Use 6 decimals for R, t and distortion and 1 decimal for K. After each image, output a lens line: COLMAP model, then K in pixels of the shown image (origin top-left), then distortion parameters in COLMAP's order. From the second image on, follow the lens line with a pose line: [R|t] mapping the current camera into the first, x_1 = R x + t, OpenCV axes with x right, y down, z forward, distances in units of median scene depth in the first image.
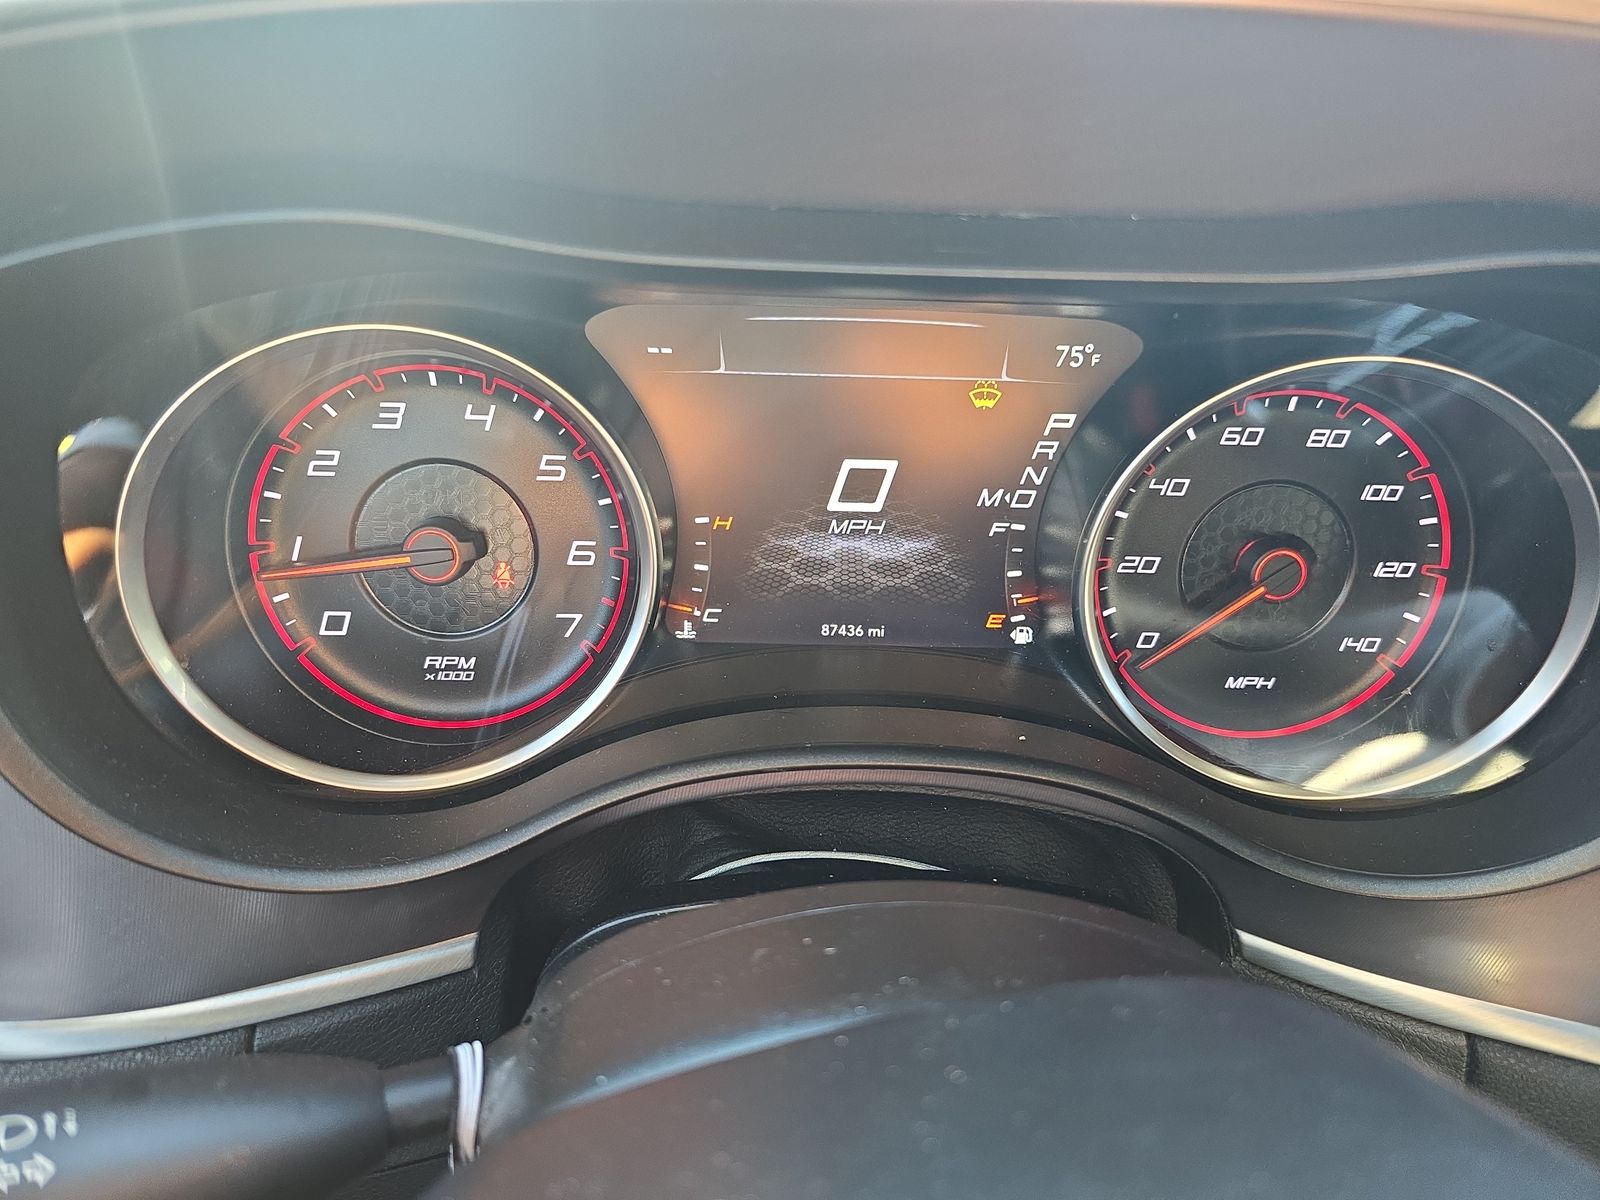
lens RADIAL K [[1099.0, 0, 803.7], [0, 1099.0, 602.0], [0, 0, 1]] dist [0.028559, -0.025949]
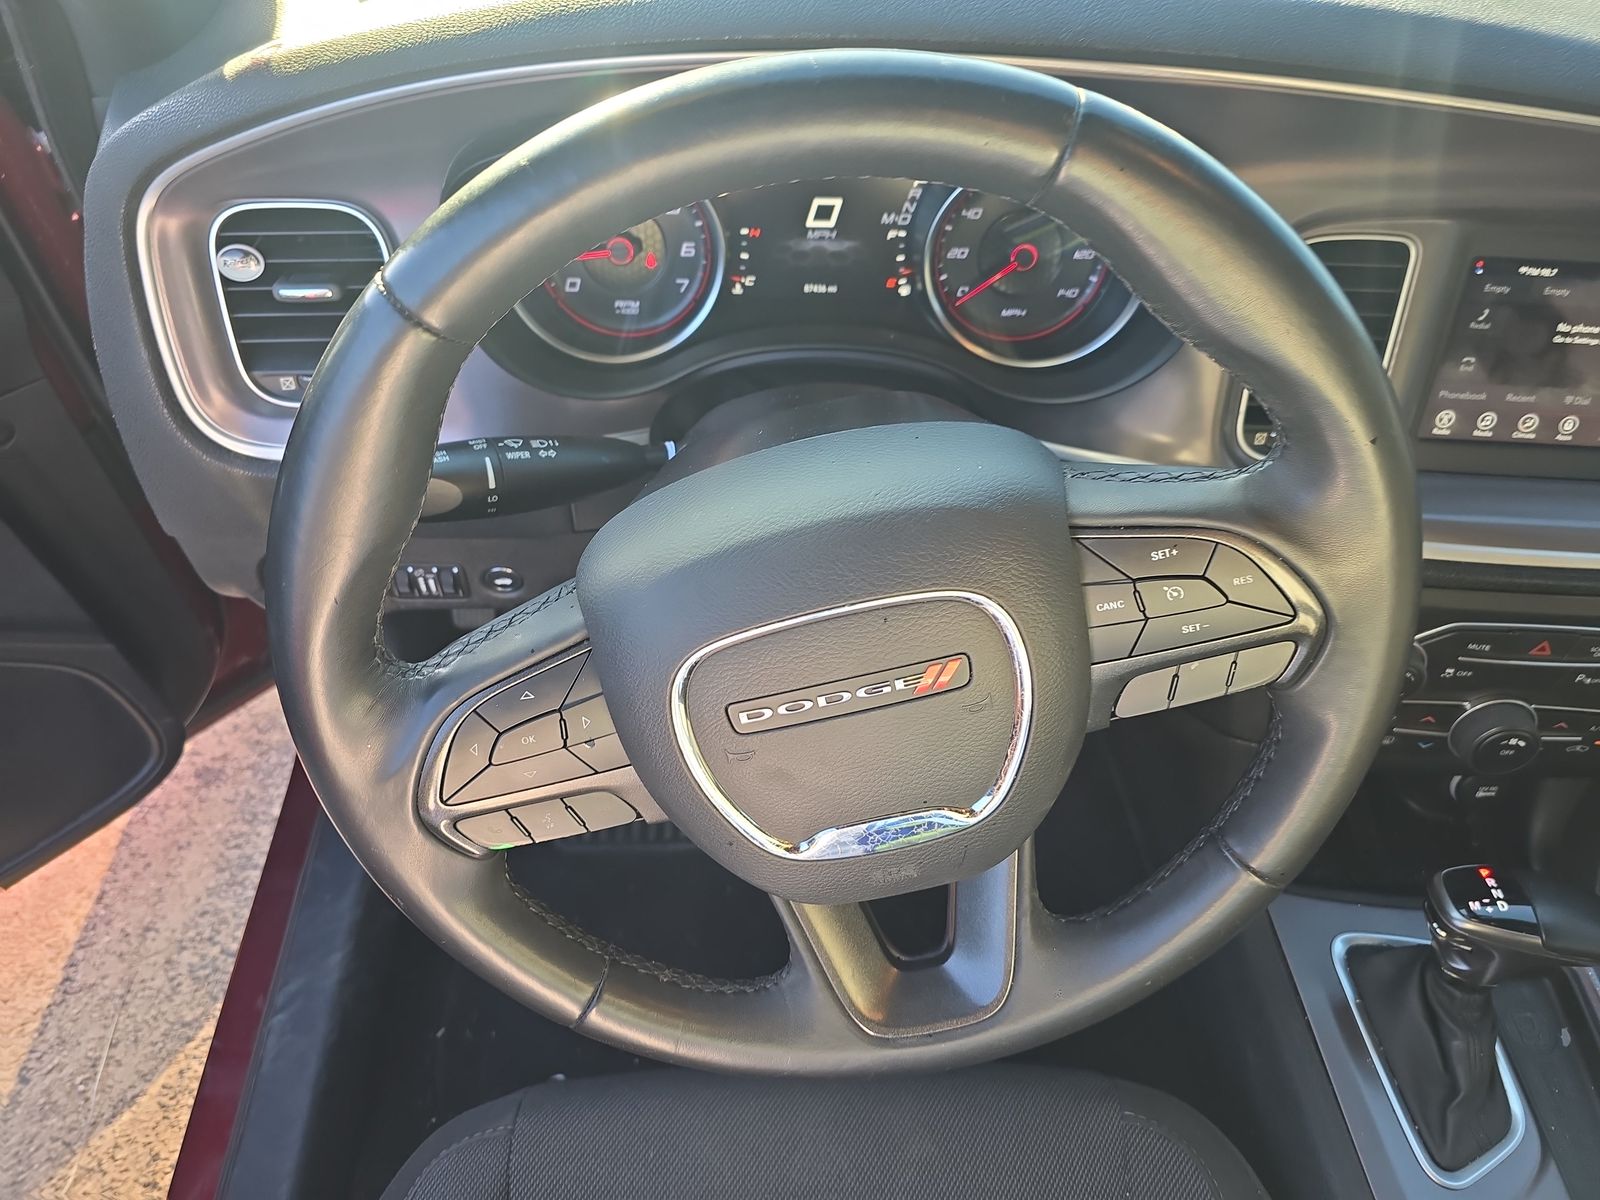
lens RADIAL K [[1099.0, 0, 801.8], [0, 1099.0, 601.9], [0, 0, 1]] dist [0.028559, -0.025949]
pose [[0.999770, -0.000690, -0.021412, 0.054847], [0.006723, 0.959093, 0.283011, 0.005964], [0.020341, -0.283090, 0.958878, -1.140478]]
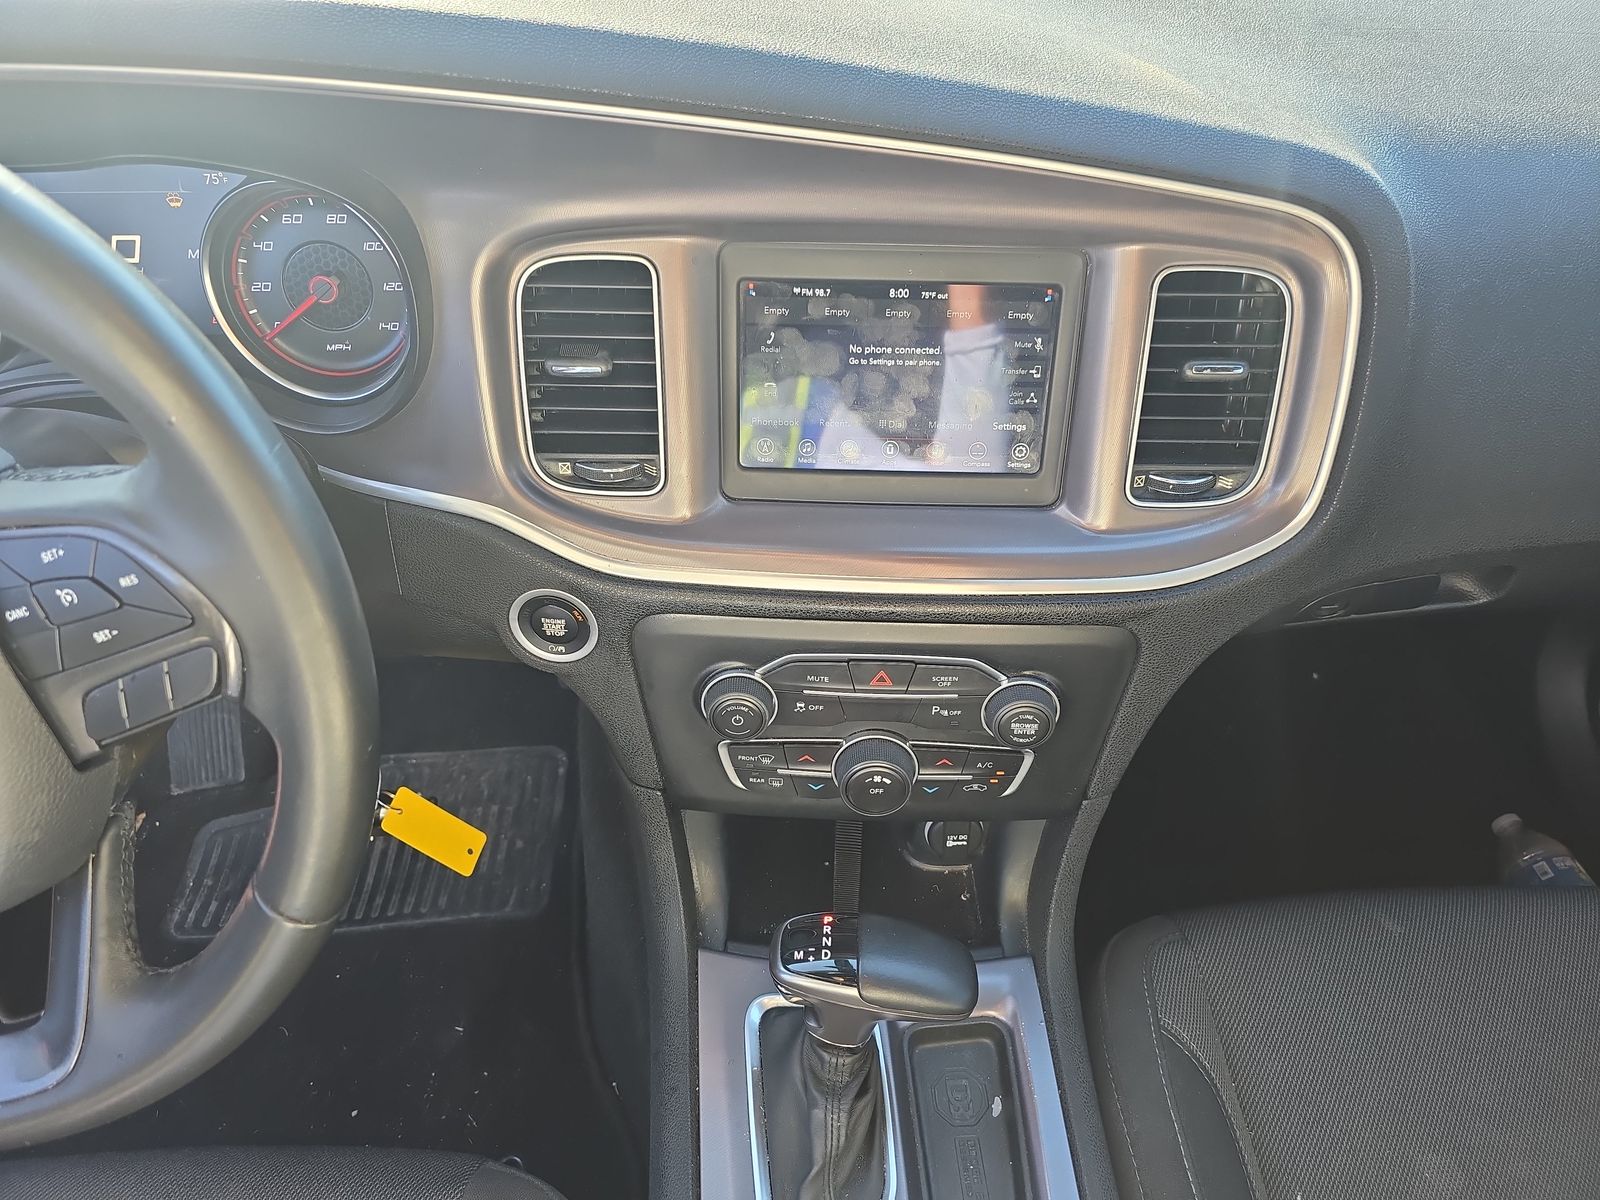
lens RADIAL K [[1099.0, 0, 796.4], [0, 1099.0, 595.1], [0, 0, 1]] dist [0.028559, -0.025949]
pose [[0.999602, -0.024129, -0.014583, 1.269771], [0.026484, 0.980998, 0.192201, 0.153040], [0.009668, -0.192511, 0.981247, -1.060380]]
